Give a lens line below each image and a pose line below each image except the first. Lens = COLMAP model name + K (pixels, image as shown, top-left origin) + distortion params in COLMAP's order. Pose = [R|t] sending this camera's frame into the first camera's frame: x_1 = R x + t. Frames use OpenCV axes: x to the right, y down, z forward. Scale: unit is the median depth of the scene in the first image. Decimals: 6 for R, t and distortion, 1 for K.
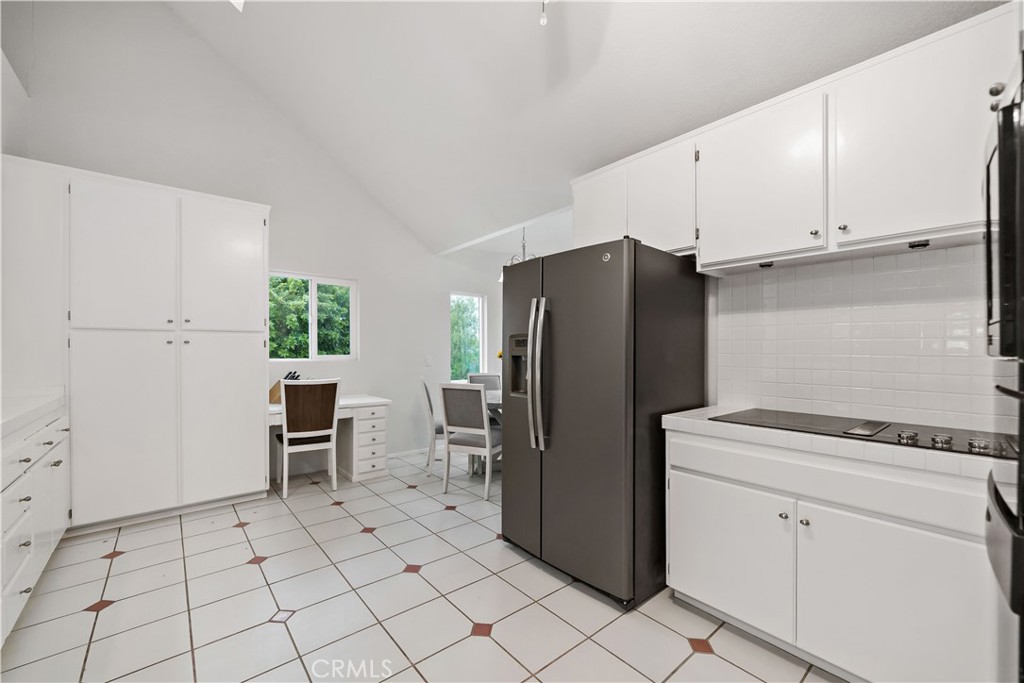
lens RADIAL K [[406.8, 0, 511.8], [0, 406.8, 350.2], [0, 0, 1]] dist [-0.003844, -0.000173]
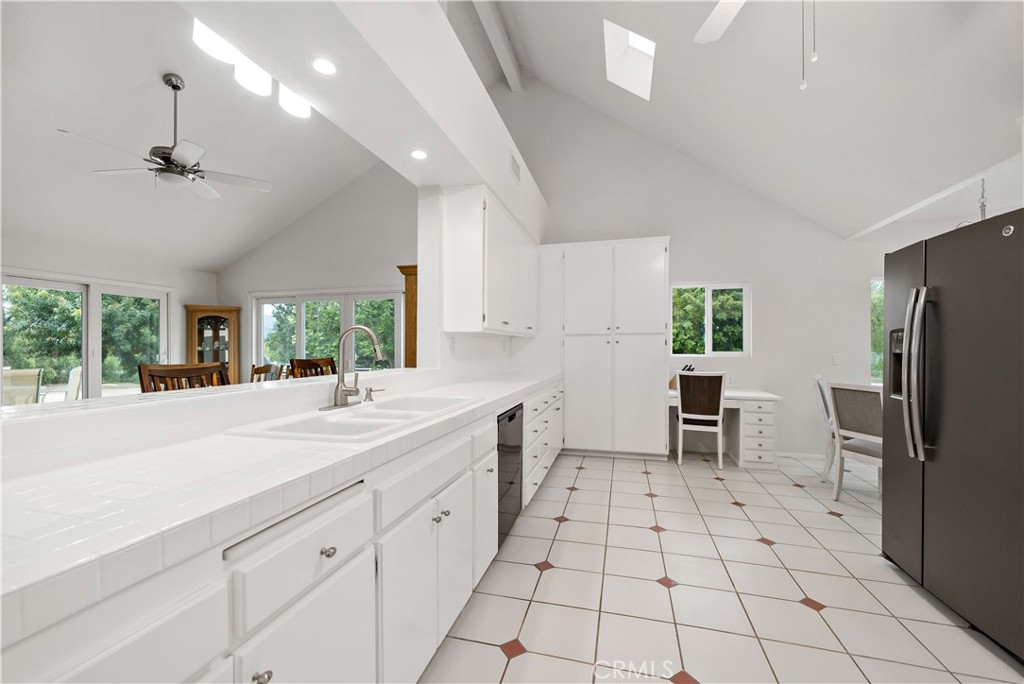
lens RADIAL K [[406.8, 0, 511.8], [0, 406.8, 350.7], [0, 0, 1]] dist [-0.003844, -0.000173]
pose [[0.562860, 0.006288, -0.826528, 0.187794], [-0.000589, 0.999974, 0.007206, 0.001163], [0.826552, -0.003569, 0.562849, -0.140768]]
